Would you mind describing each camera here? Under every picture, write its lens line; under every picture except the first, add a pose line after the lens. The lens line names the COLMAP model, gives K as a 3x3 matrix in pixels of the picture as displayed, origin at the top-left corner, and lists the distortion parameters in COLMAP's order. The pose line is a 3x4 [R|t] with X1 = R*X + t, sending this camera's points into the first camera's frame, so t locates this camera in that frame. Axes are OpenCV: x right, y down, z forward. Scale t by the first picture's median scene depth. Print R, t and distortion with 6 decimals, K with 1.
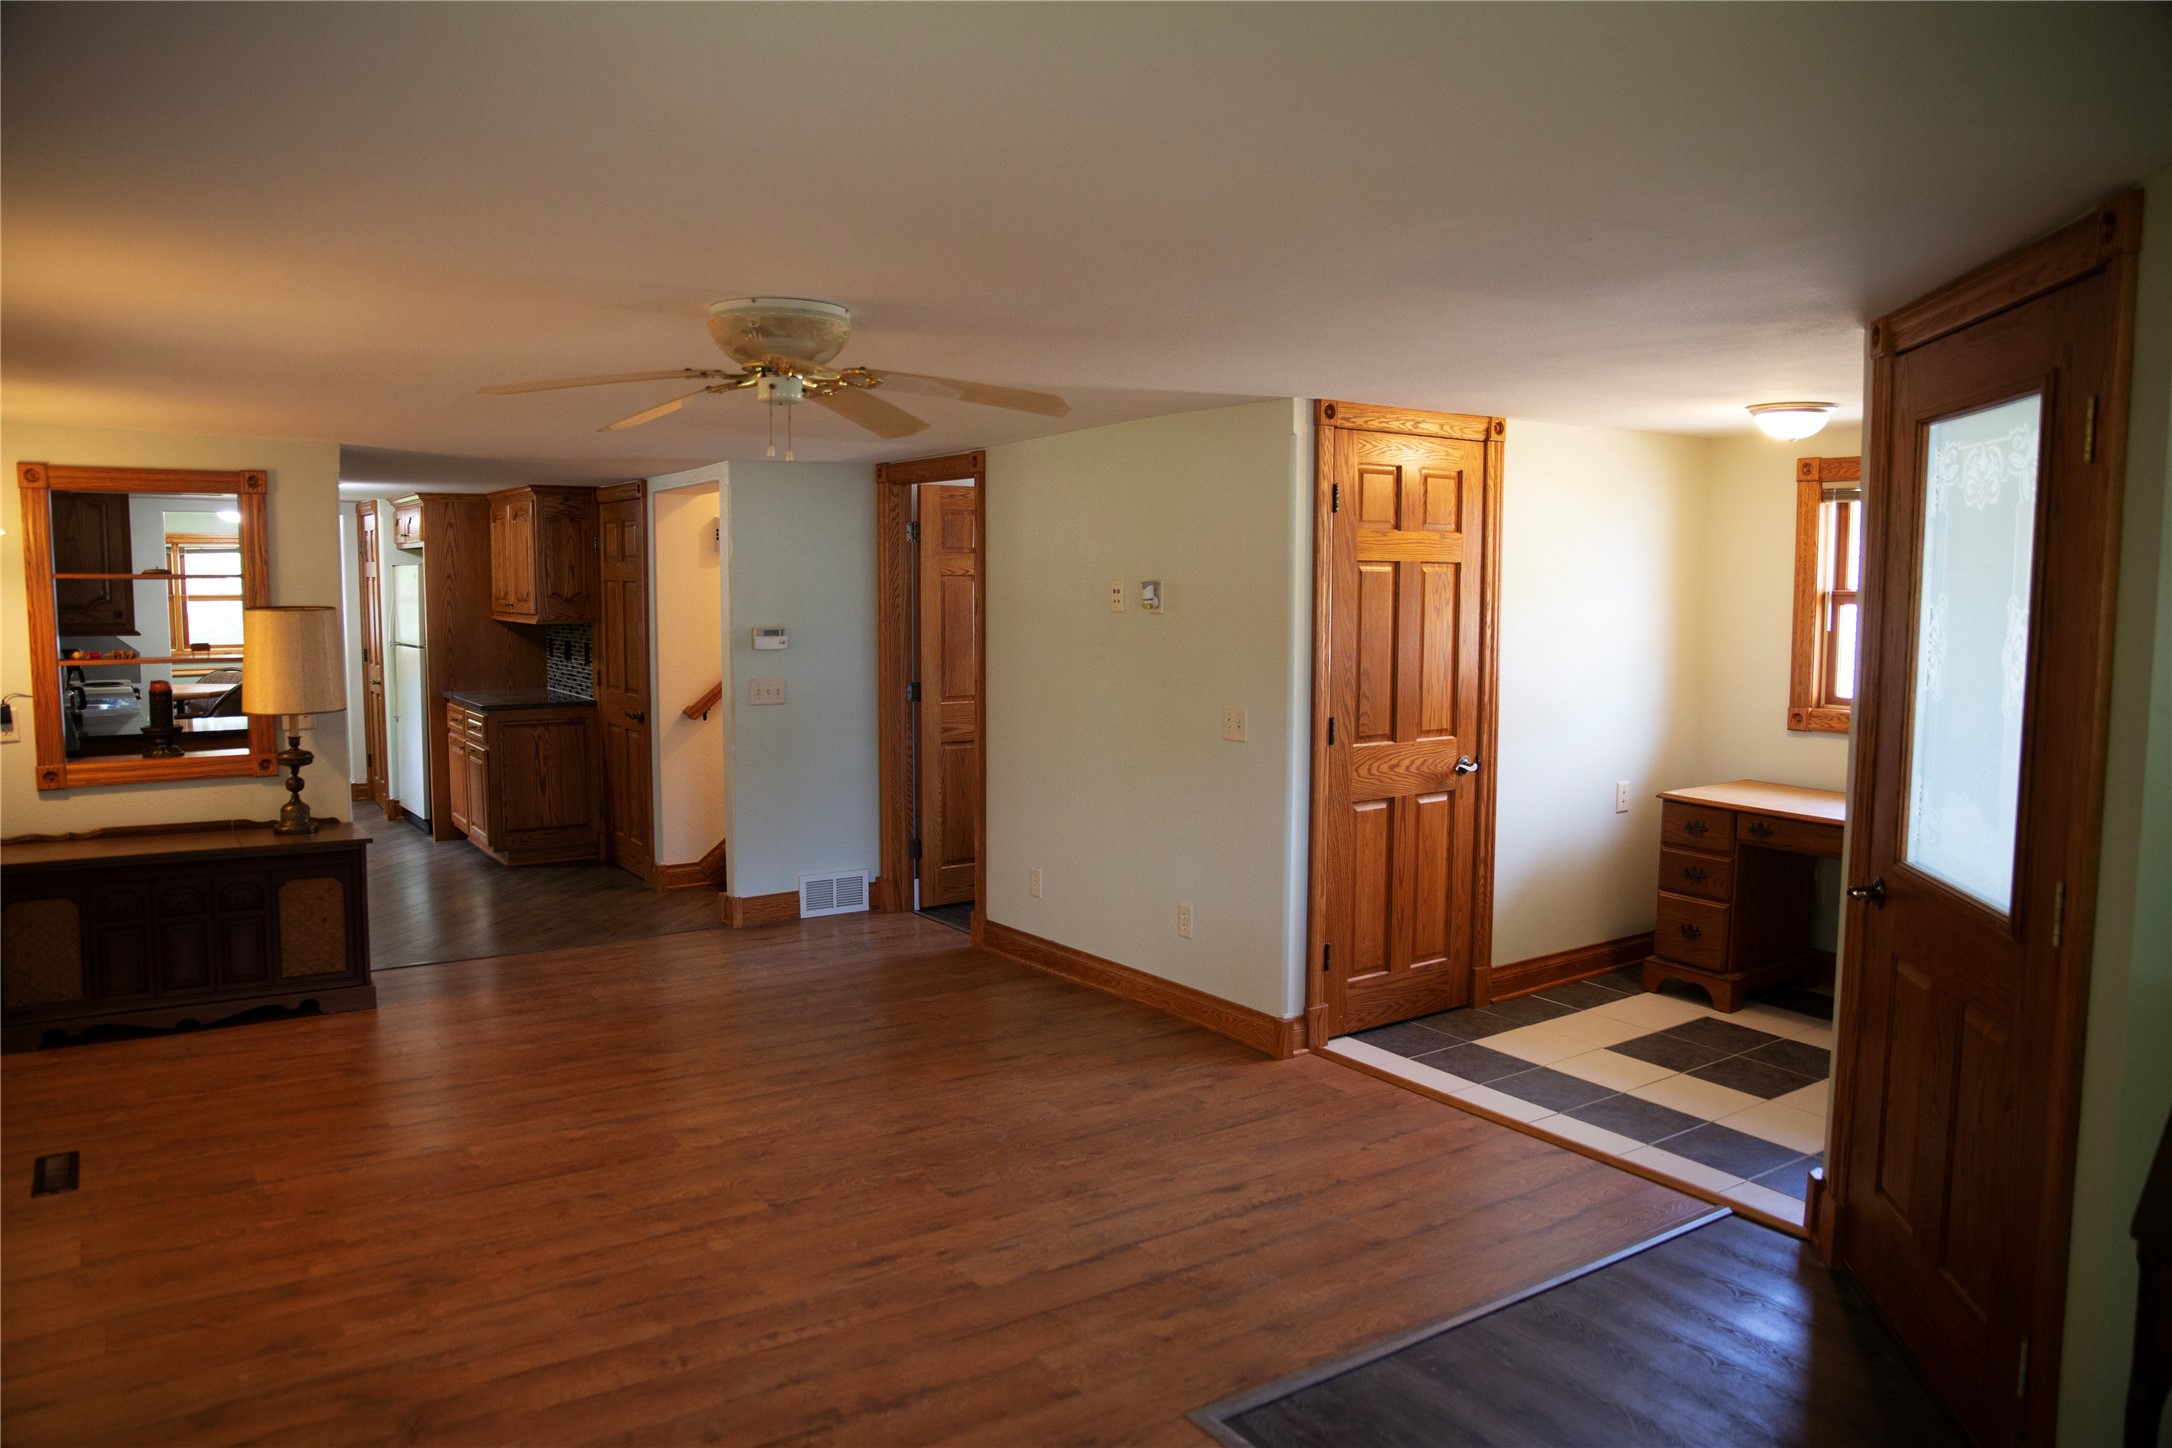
lens RADIAL K [[1500.6, 0, 1086.0], [0, 1500.6, 724.0], [0, 0, 1]] dist [-0.003881, -0.002352]
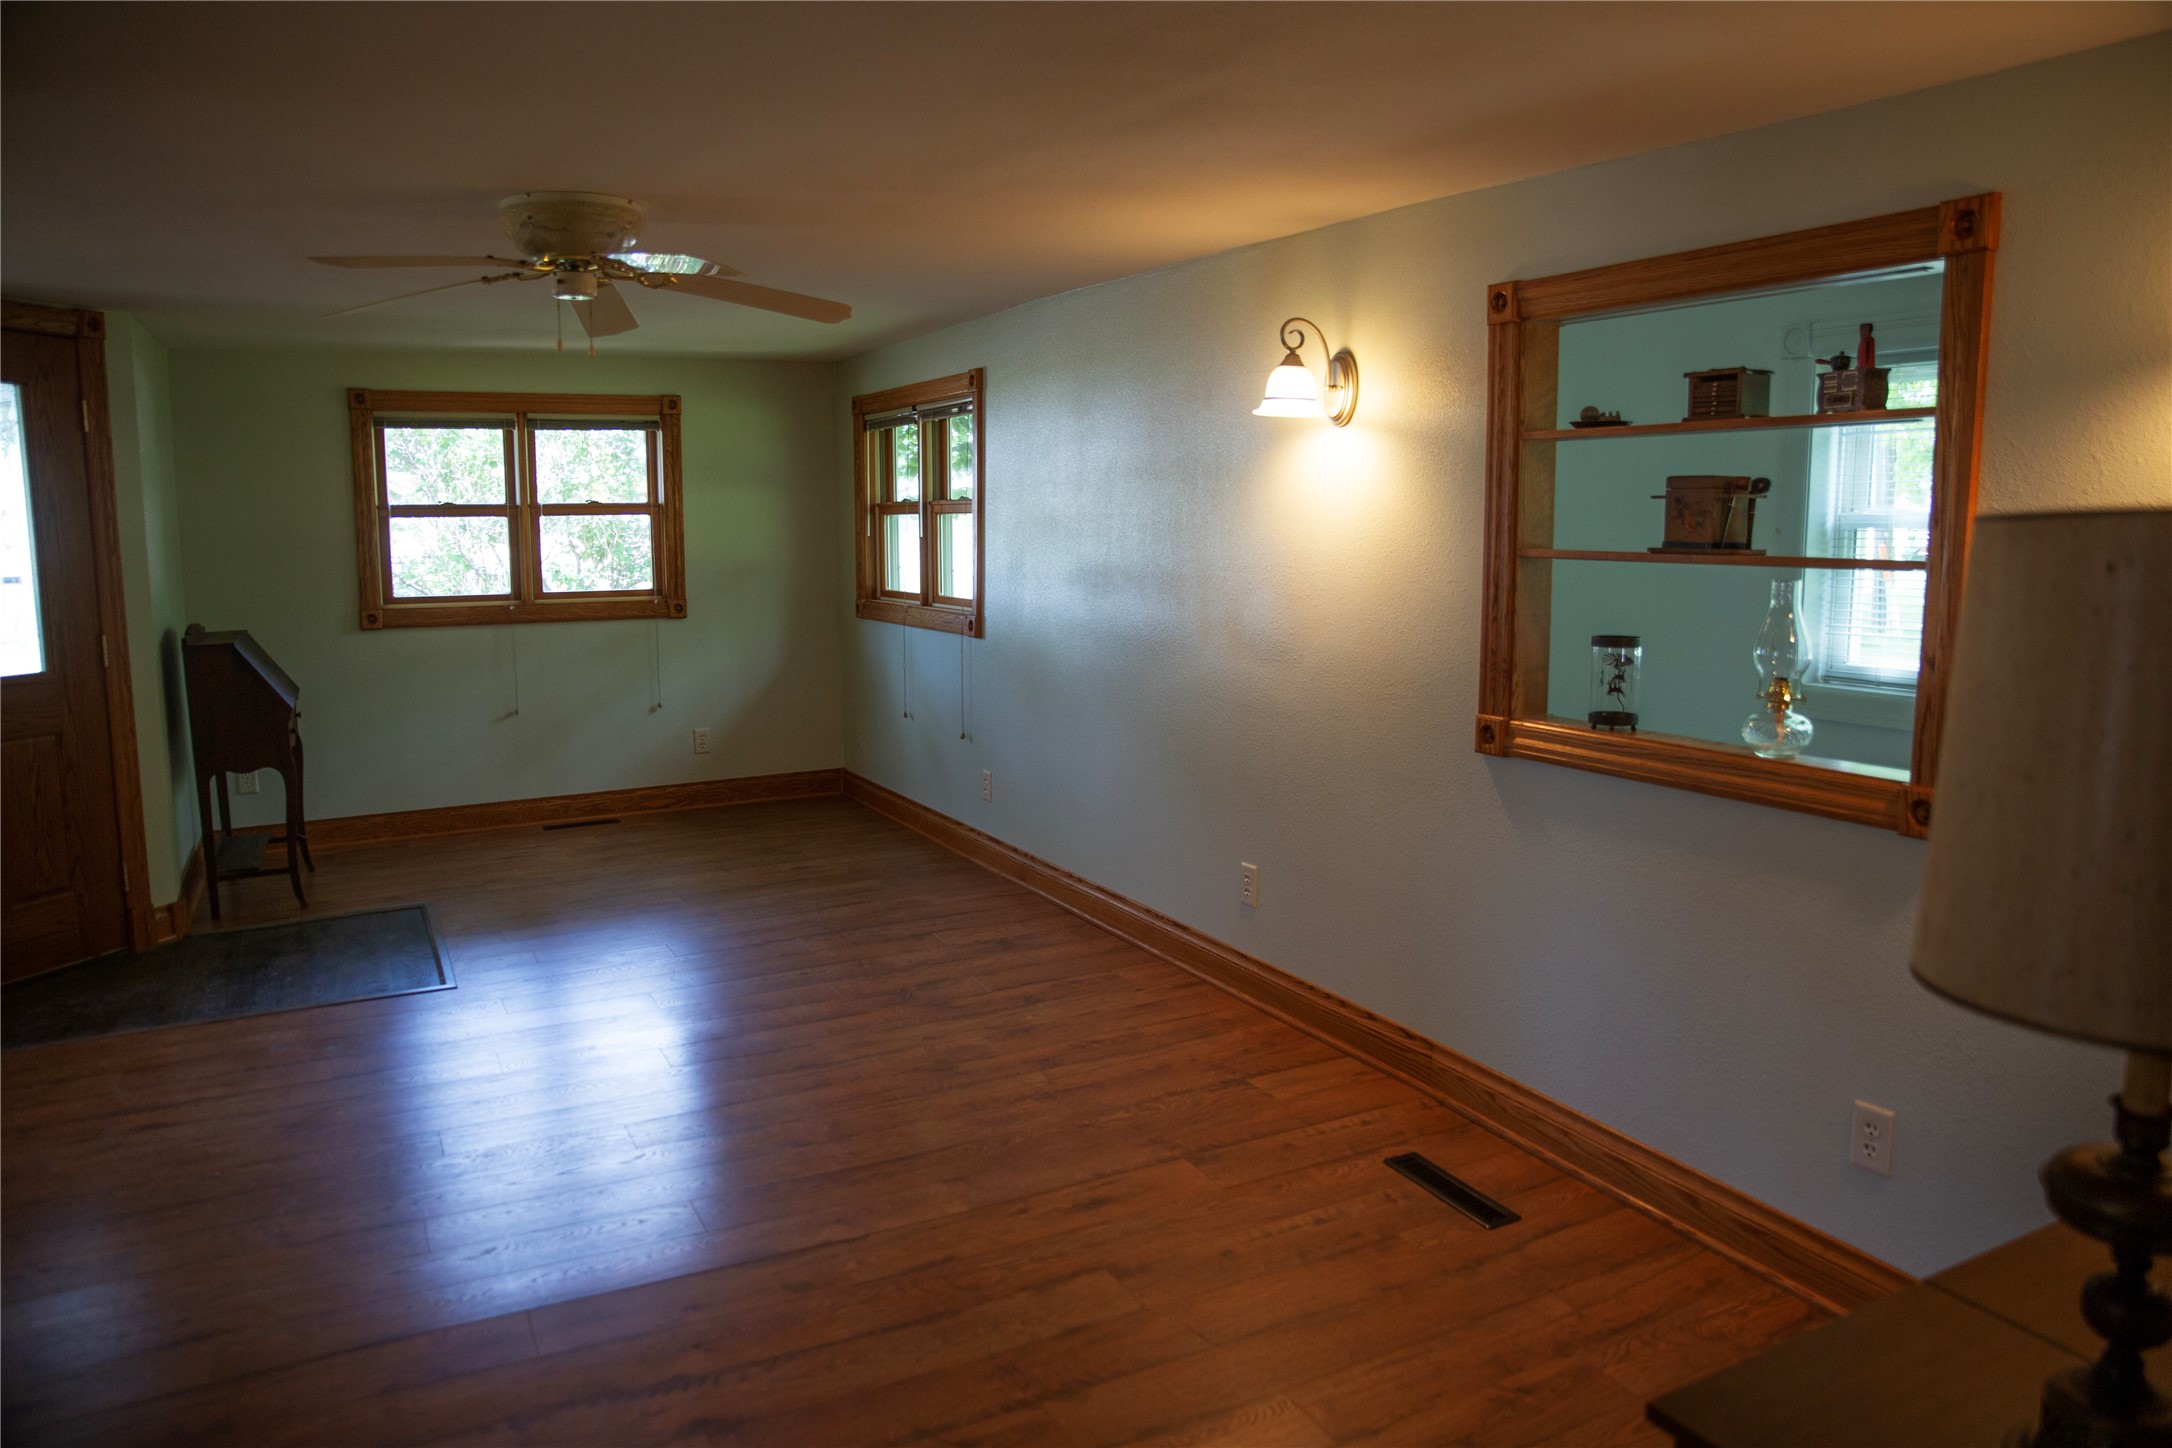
lens RADIAL K [[1500.6, 0, 1086.0], [0, 1500.6, 724.0], [0, 0, 1]] dist [-0.003881, -0.002352]
pose [[-0.993599, -0.014578, 0.112022, -0.665624], [0.011180, 0.974080, 0.225929, -0.151559], [-0.112412, 0.225735, -0.967681, 2.015926]]
